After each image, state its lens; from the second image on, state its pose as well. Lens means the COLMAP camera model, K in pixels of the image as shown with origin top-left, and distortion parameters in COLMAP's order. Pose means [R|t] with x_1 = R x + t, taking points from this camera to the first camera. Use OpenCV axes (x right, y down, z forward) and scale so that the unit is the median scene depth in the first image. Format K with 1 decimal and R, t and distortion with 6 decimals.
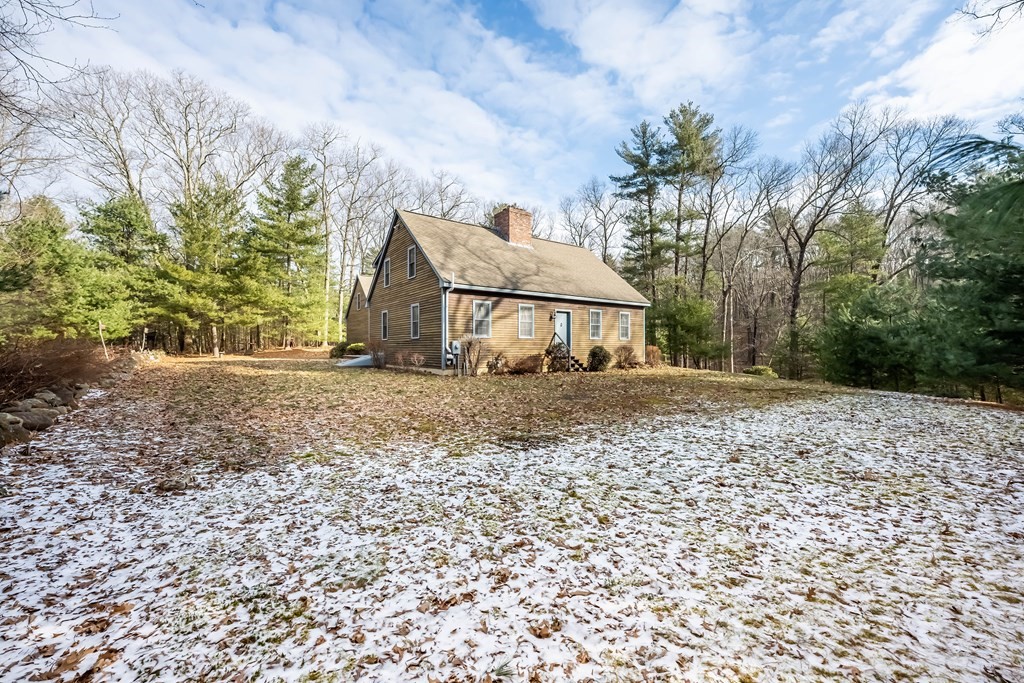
lens RADIAL K [[405.0, 0, 512.3], [0, 405.0, 350.1], [0, 0, 1]] dist [0.000147, 0.000013]
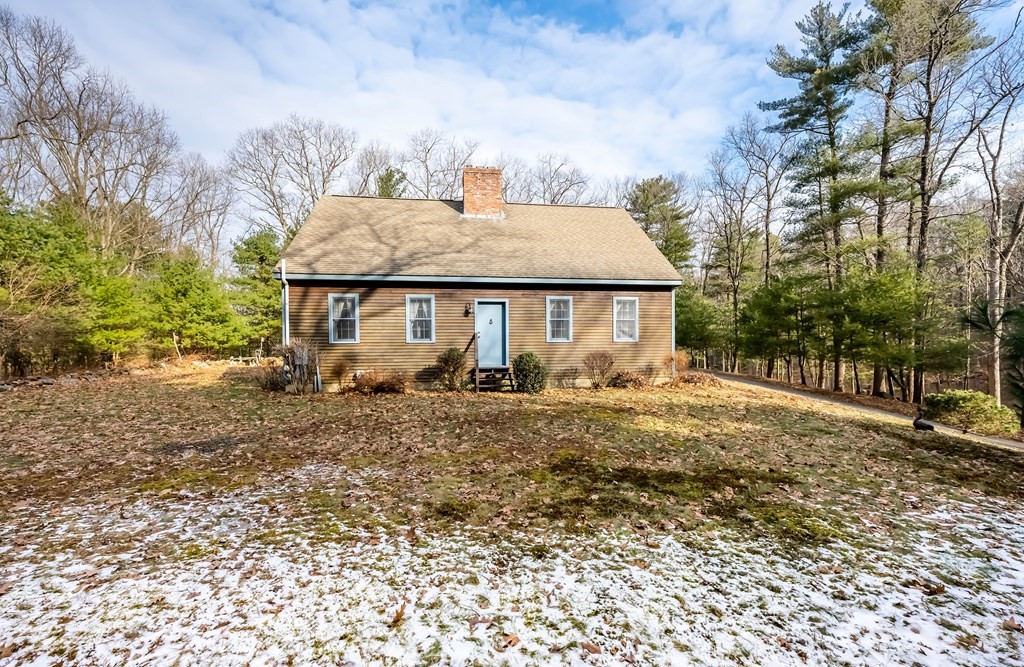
lens RADIAL K [[420.8, 0, 512.0], [0, 420.8, 358.8], [0, 0, 1]] dist [-0.000212, 0.000056]
pose [[0.884040, 0.003060, -0.467401, 0.460152], [0.002252, 0.999939, 0.010806, -0.006515], [0.467405, -0.010605, 0.883979, 0.364524]]
